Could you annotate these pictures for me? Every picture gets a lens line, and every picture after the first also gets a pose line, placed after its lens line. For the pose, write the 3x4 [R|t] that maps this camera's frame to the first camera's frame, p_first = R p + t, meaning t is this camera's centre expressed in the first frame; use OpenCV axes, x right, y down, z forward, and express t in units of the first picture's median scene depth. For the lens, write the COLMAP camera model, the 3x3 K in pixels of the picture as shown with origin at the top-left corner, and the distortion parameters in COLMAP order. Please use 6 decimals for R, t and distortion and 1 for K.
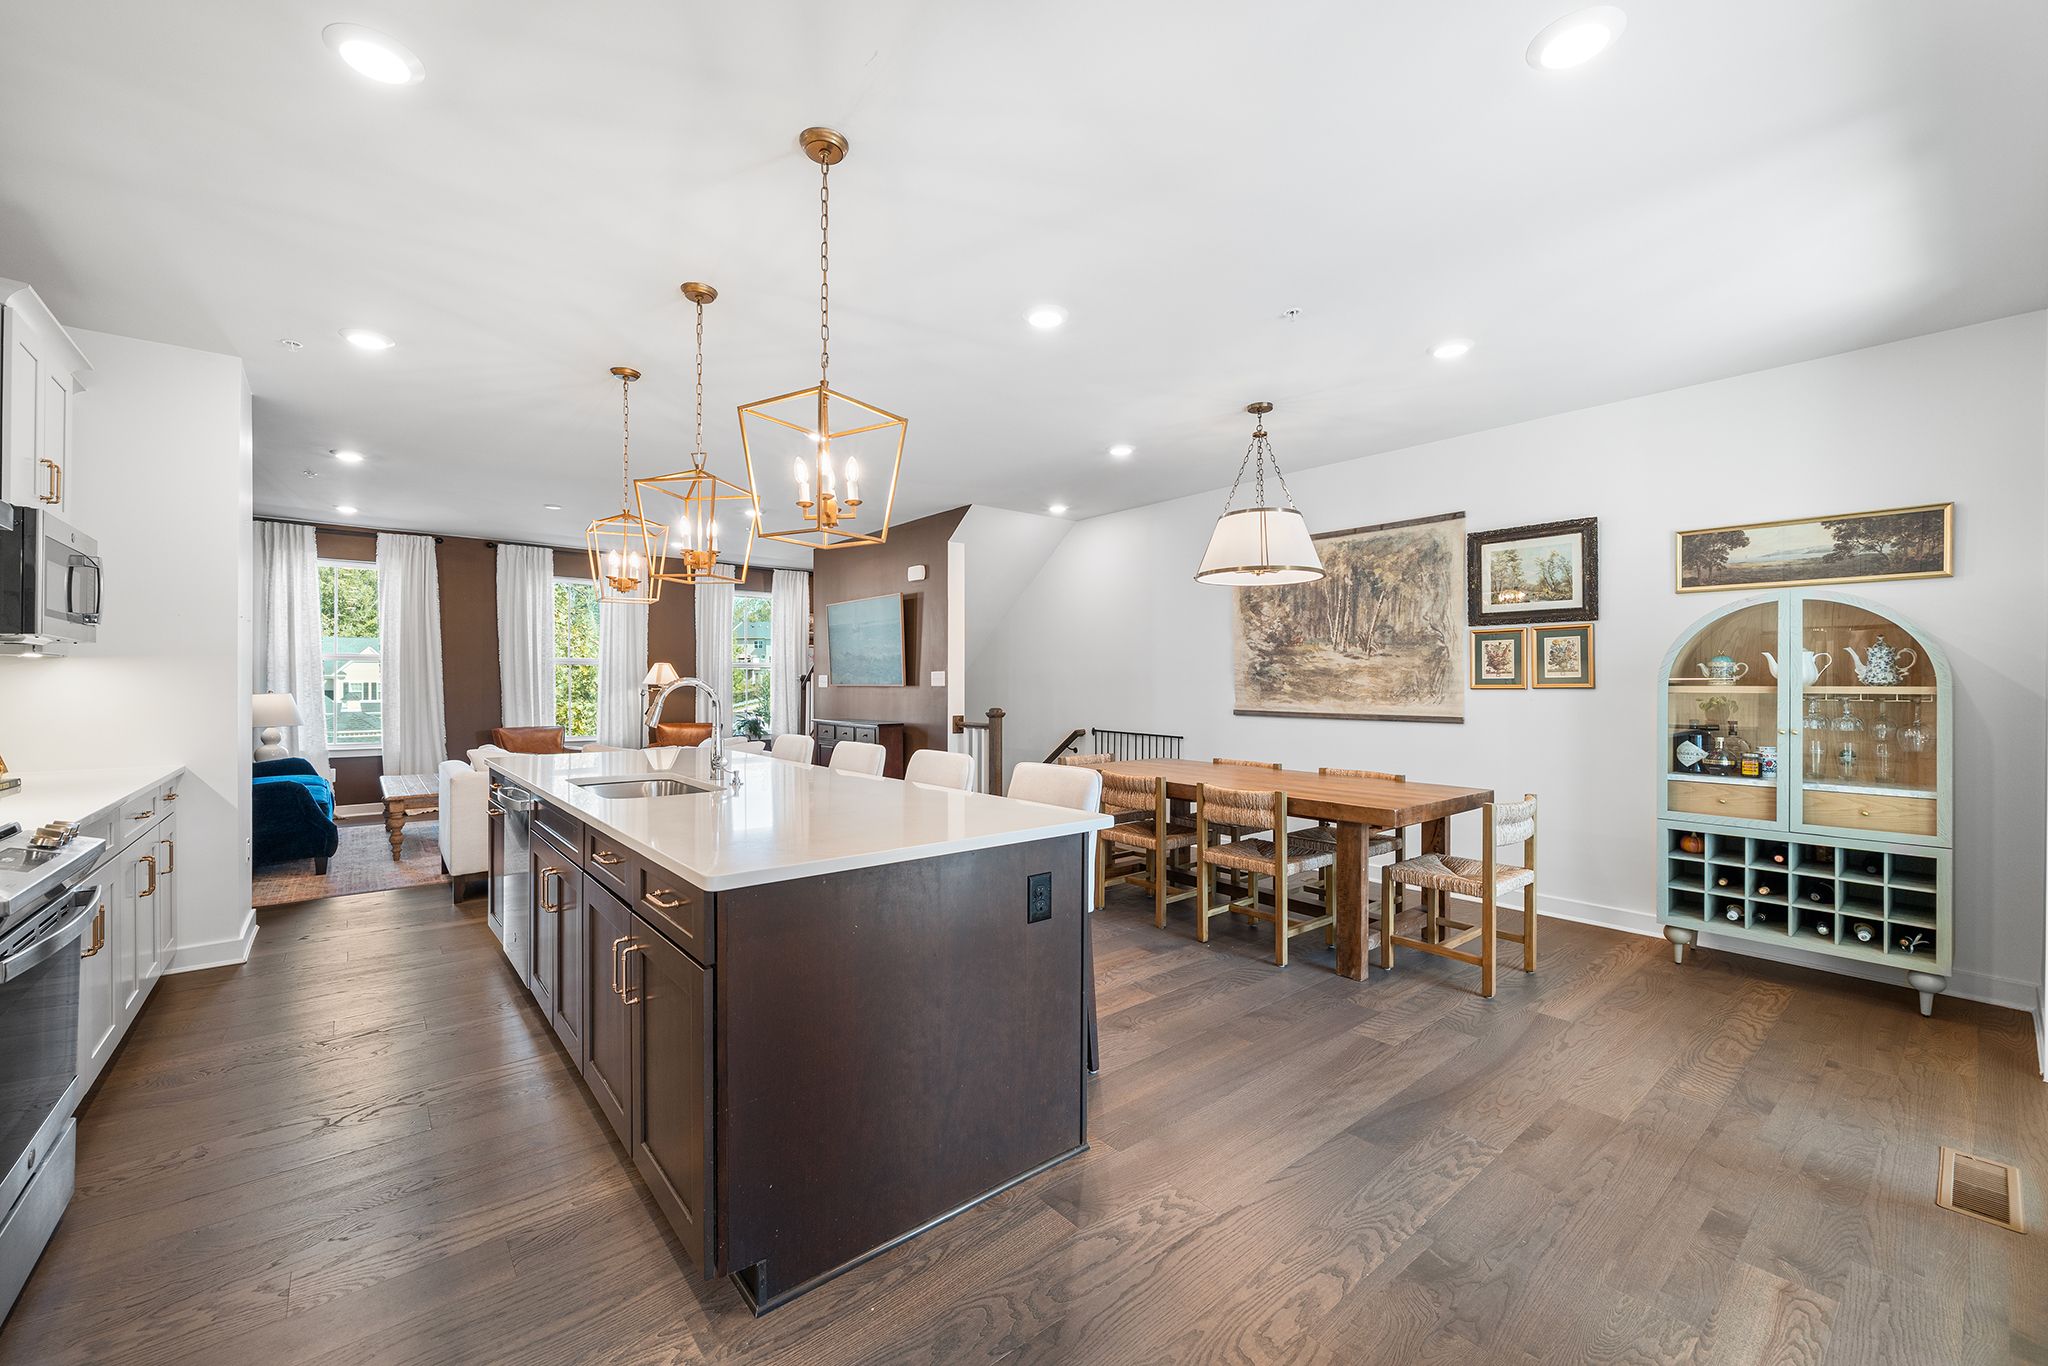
lens RADIAL K [[827.4, 0, 1014.7], [0, 827.4, 680.4], [0, 0, 1]] dist [-0.003360, 0.000216]
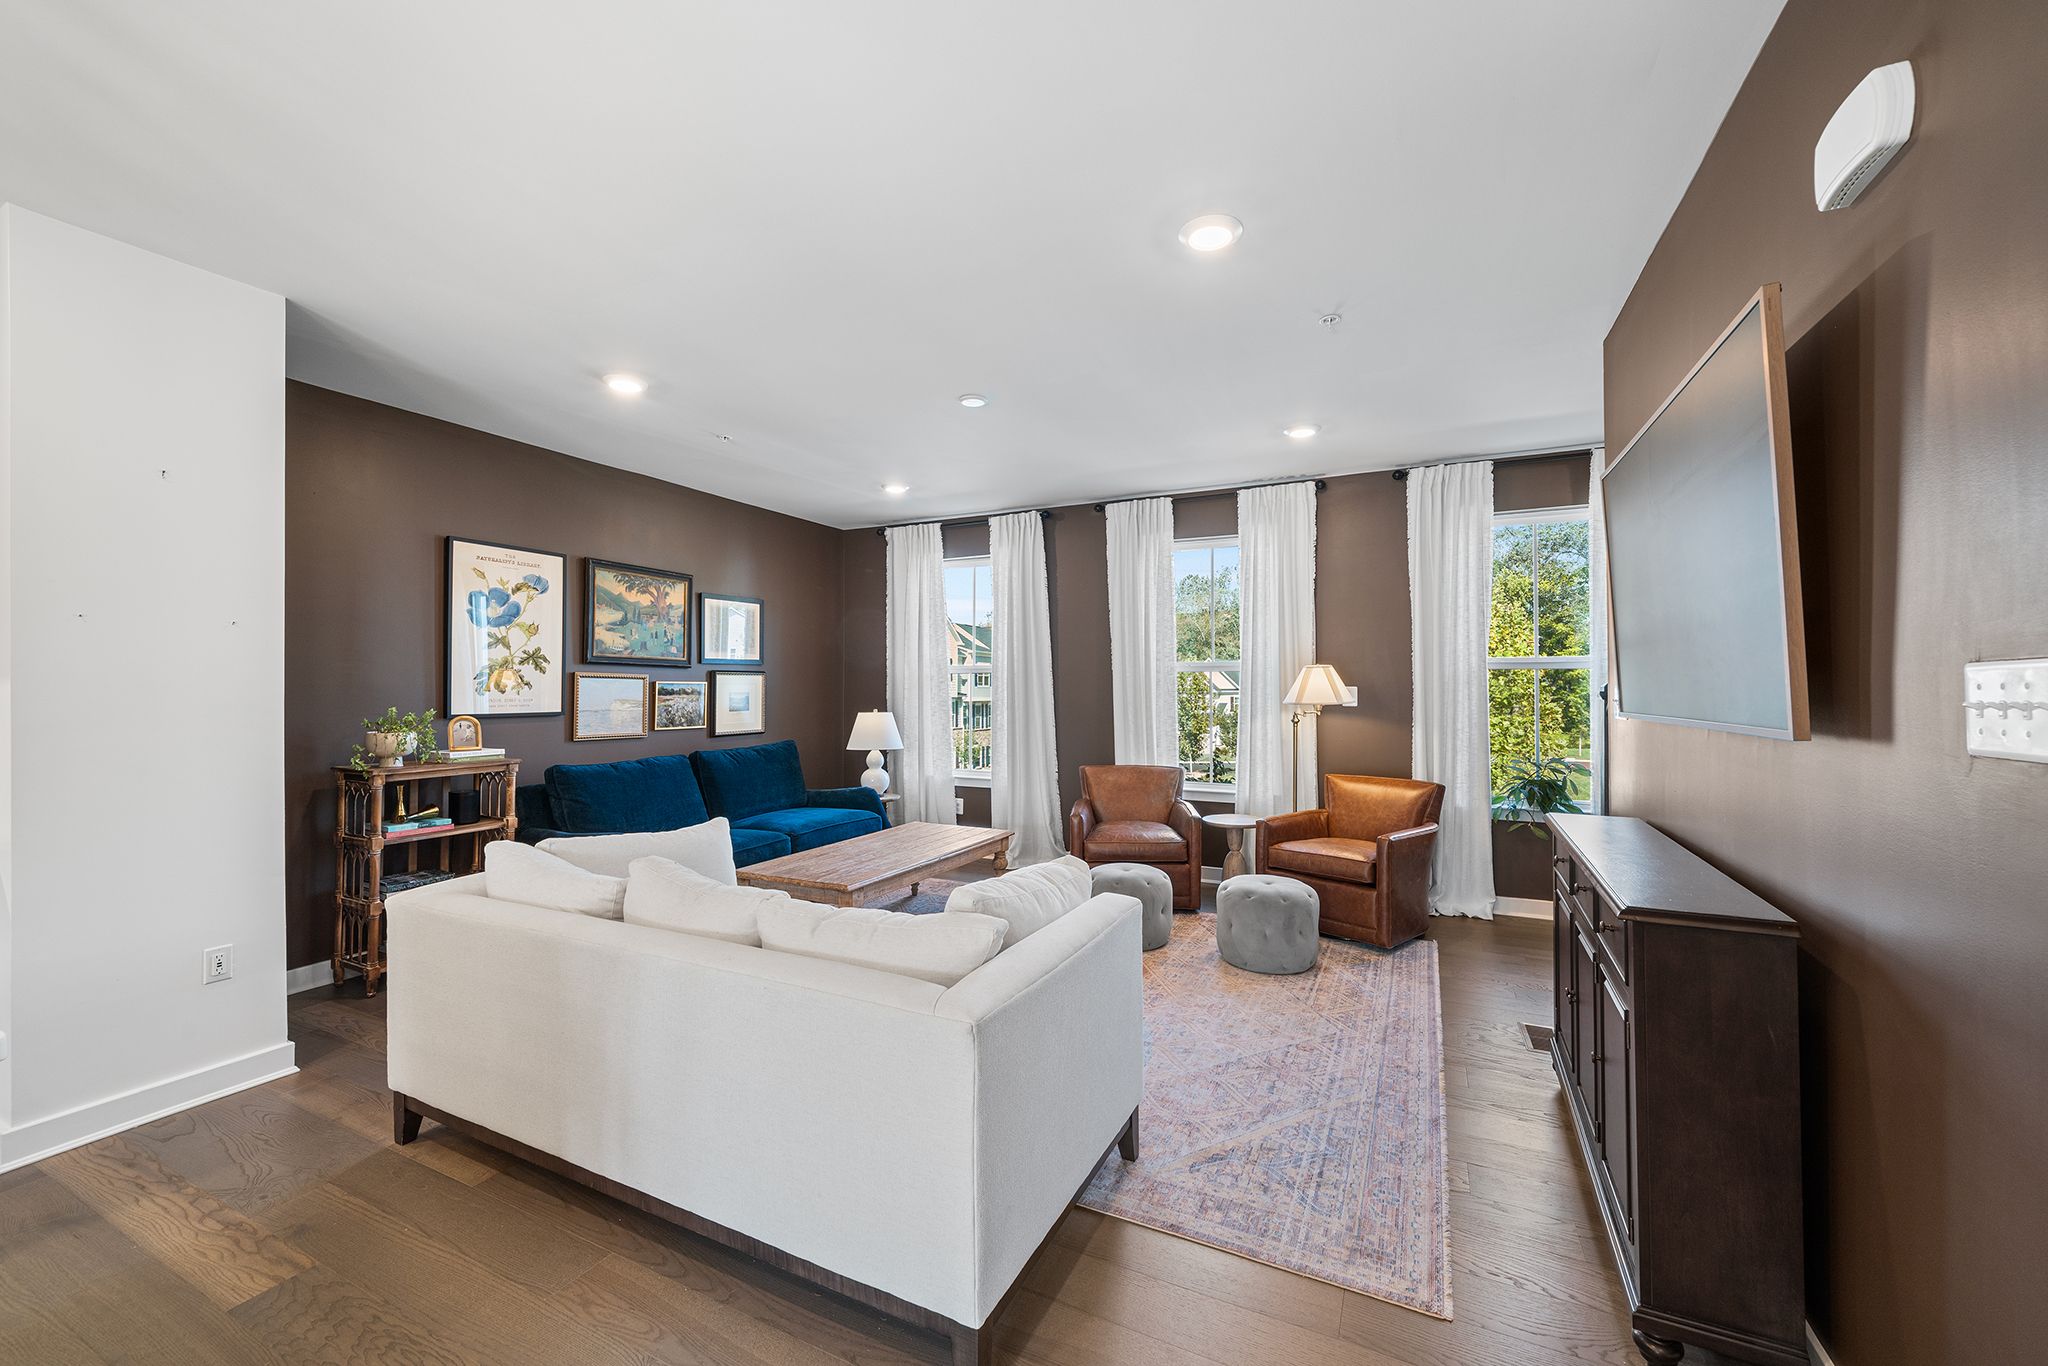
lens RADIAL K [[791.4, 0, 1029.4], [0, 791.4, 677.6], [0, 0, 1]] dist [0.004027, -0.000432]
pose [[0.410746, -0.016362, -0.911603, -0.051294], [0.005765, 0.999866, -0.015349, -0.009832], [0.911732, 0.001049, 0.410785, 0.998998]]
